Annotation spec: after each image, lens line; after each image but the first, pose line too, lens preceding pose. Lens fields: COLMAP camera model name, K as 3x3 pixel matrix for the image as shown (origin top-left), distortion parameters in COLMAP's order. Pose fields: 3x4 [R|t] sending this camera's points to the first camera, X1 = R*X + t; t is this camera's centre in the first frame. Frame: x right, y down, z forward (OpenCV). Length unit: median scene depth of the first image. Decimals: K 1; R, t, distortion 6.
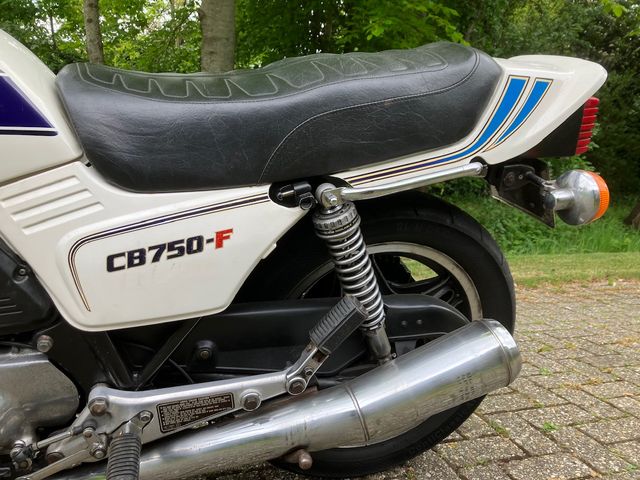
lens RADIAL K [[532.7, 0, 322.1], [0, 532.7, 237.2], [0, 0, 1]] dist [0.085197, -0.133227]
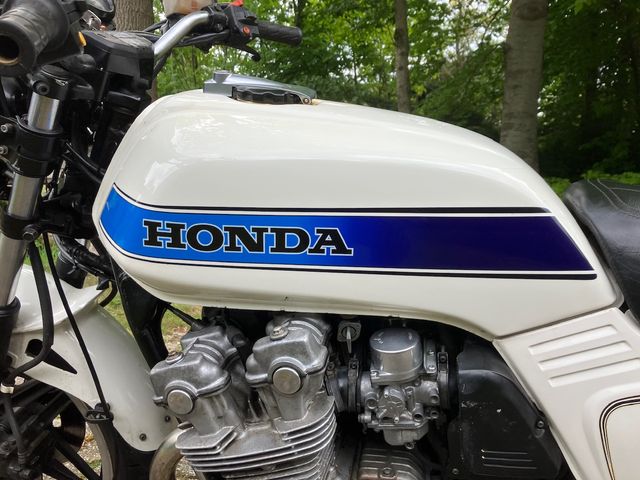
lens RADIAL K [[536.3, 0, 320.6], [0, 536.3, 235.2], [0, 0, 1]] dist [0.007357, -0.007515]
pose [[0.876452, 0.037103, -0.480058, -0.408197], [-0.062653, 0.997338, -0.037304, -0.174135], [0.477396, 0.062772, 0.876443, 0.013610]]
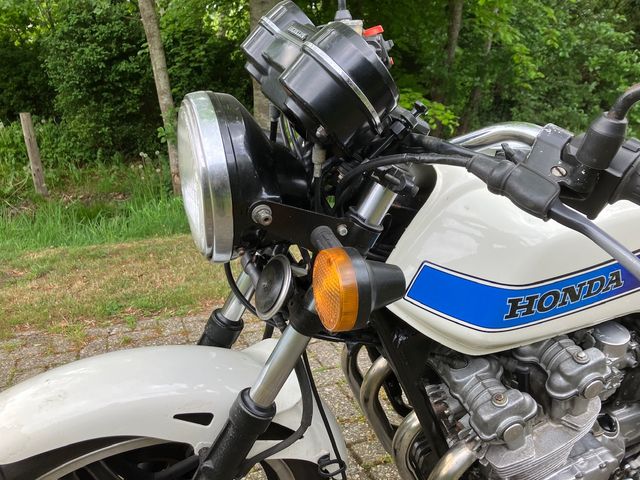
lens RADIAL K [[526.1, 0, 312.0], [0, 526.1, 239.5], [0, 0, 1]] dist [0.009002, -0.014545]
pose [[0.997606, -0.064933, 0.023808, -1.327445], [0.060393, 0.985653, 0.157611, -0.452240], [-0.033700, -0.155796, 0.987214, -0.231772]]
